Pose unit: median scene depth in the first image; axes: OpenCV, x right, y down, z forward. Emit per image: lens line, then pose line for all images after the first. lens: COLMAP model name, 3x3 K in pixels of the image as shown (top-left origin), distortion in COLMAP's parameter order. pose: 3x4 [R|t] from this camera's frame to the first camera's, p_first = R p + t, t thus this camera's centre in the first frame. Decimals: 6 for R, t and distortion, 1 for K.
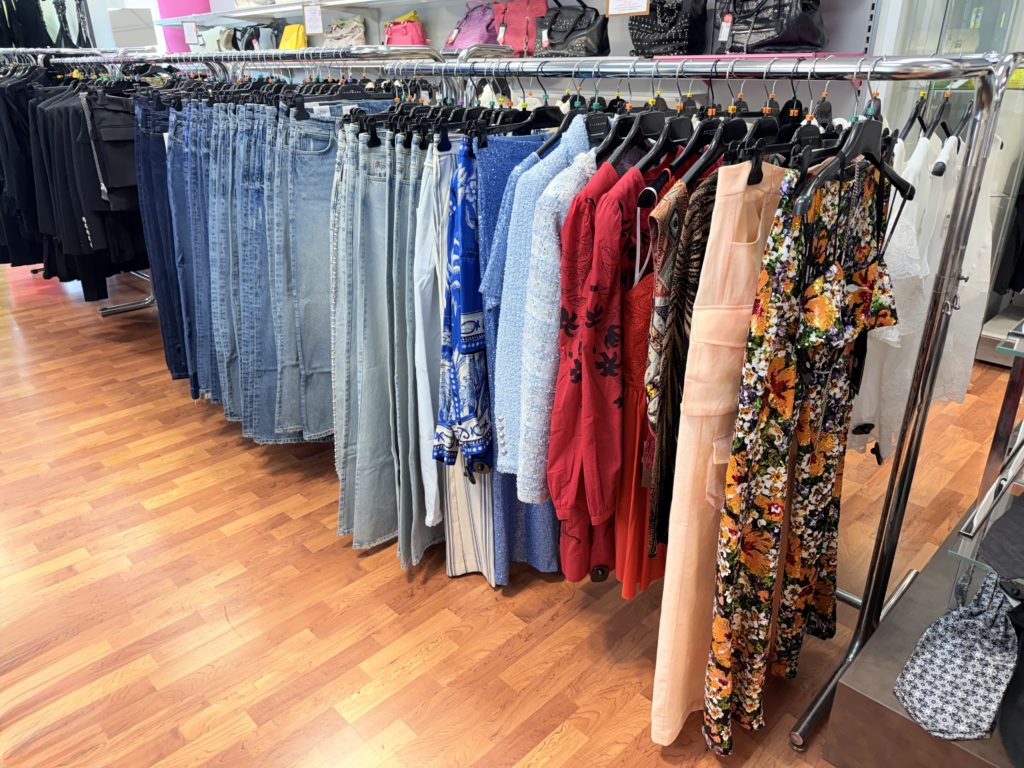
lens RADIAL K [[725.3, 0, 514.3], [0, 725.3, 382.1], [0, 0, 1]] dist [0.001251, -0.014141]
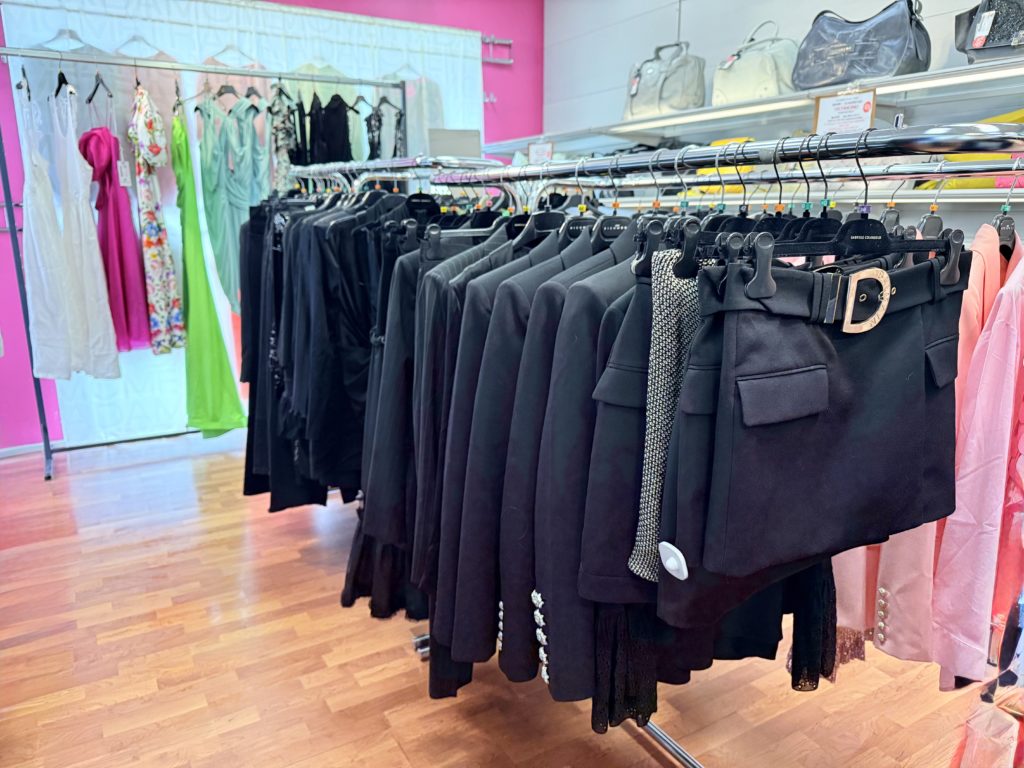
lens RADIAL K [[719.8, 0, 511.6], [0, 719.8, 383.8], [0, 0, 1]] dist [-0.011790, 0.000140]
pose [[0.970338, 0.063256, -0.233330, -0.515894], [-0.103295, 0.981106, -0.163587, -0.258783], [0.218573, 0.182837, 0.958539, 0.632534]]
